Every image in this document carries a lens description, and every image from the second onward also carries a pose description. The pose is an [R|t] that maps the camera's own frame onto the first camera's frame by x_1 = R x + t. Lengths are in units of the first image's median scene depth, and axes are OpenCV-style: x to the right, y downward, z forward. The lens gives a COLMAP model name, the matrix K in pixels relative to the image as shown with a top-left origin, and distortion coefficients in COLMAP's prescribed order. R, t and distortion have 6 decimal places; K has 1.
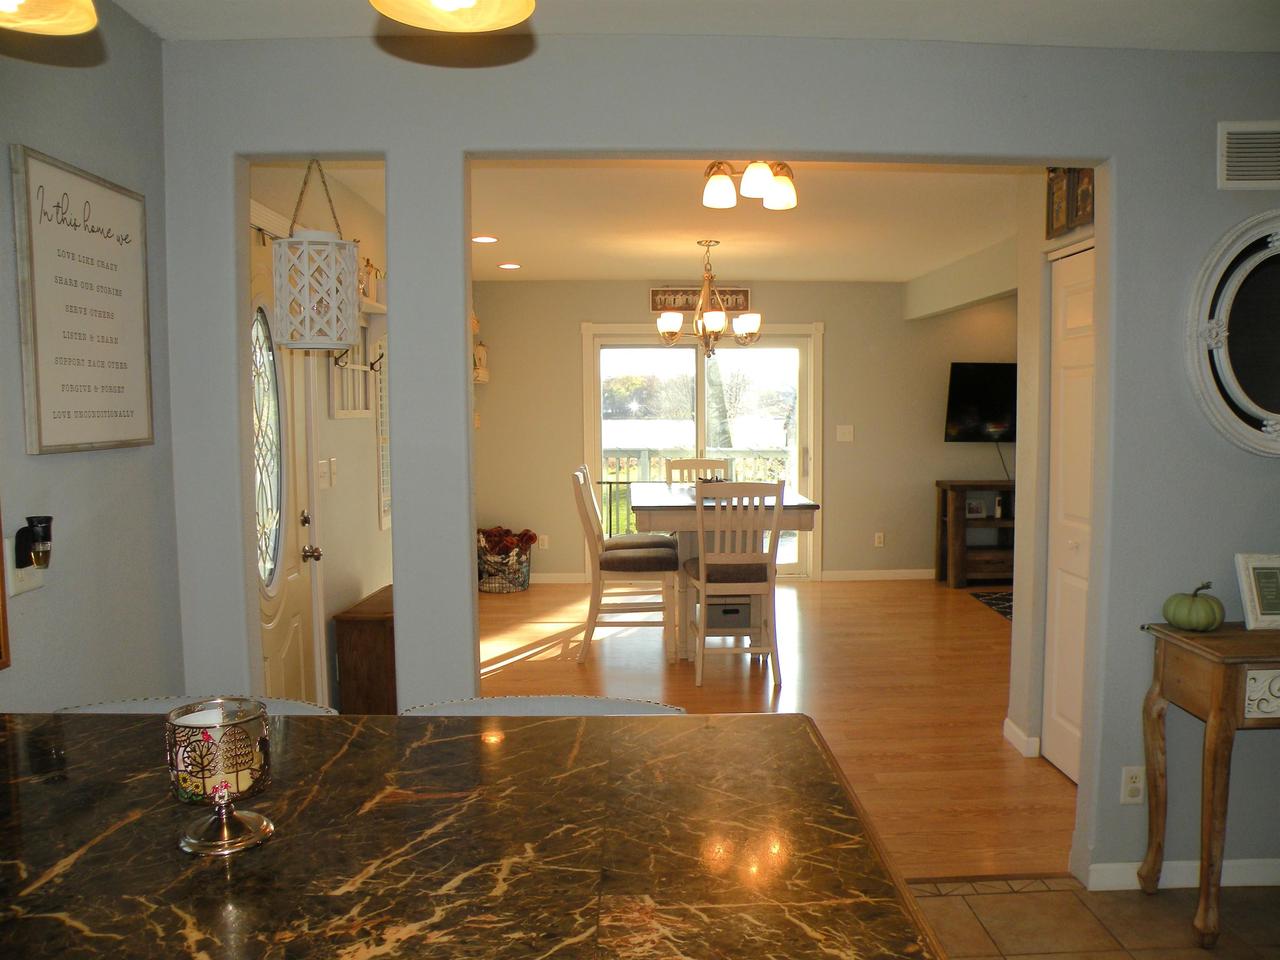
lens RADIAL K [[1027.3, 0, 670.5], [0, 1027.3, 504.4], [0, 0, 1]] dist [-0.163906, 0.163427]
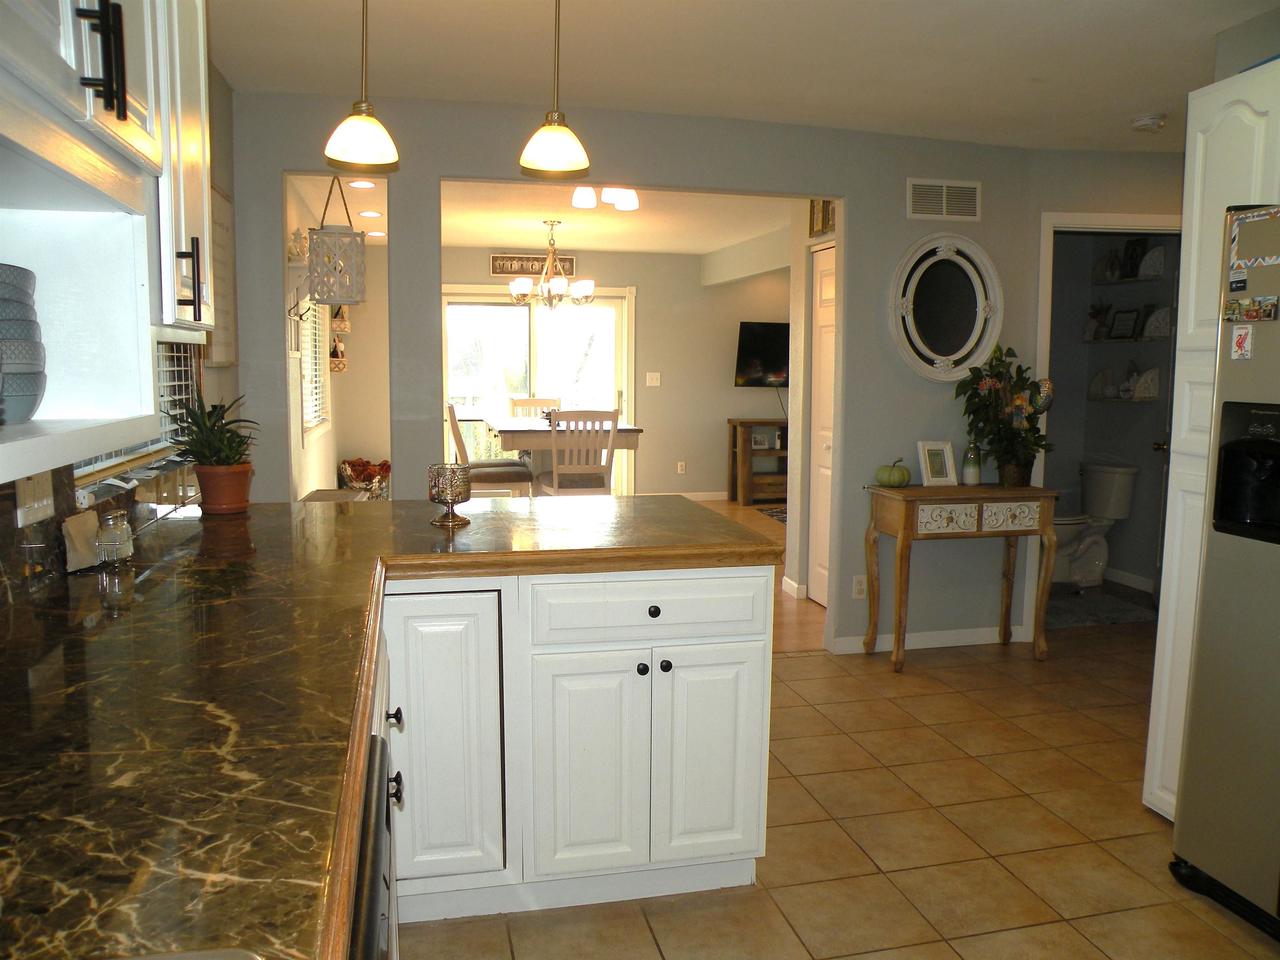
lens RADIAL K [[1027.3, 0, 670.5], [0, 1027.3, 504.4], [0, 0, 1]] dist [-0.163906, 0.163427]
pose [[0.978524, -0.013925, 0.205664, -0.093116], [0.005497, 0.999124, 0.041494, 0.043093], [-0.206062, -0.039472, 0.977743, -0.297148]]
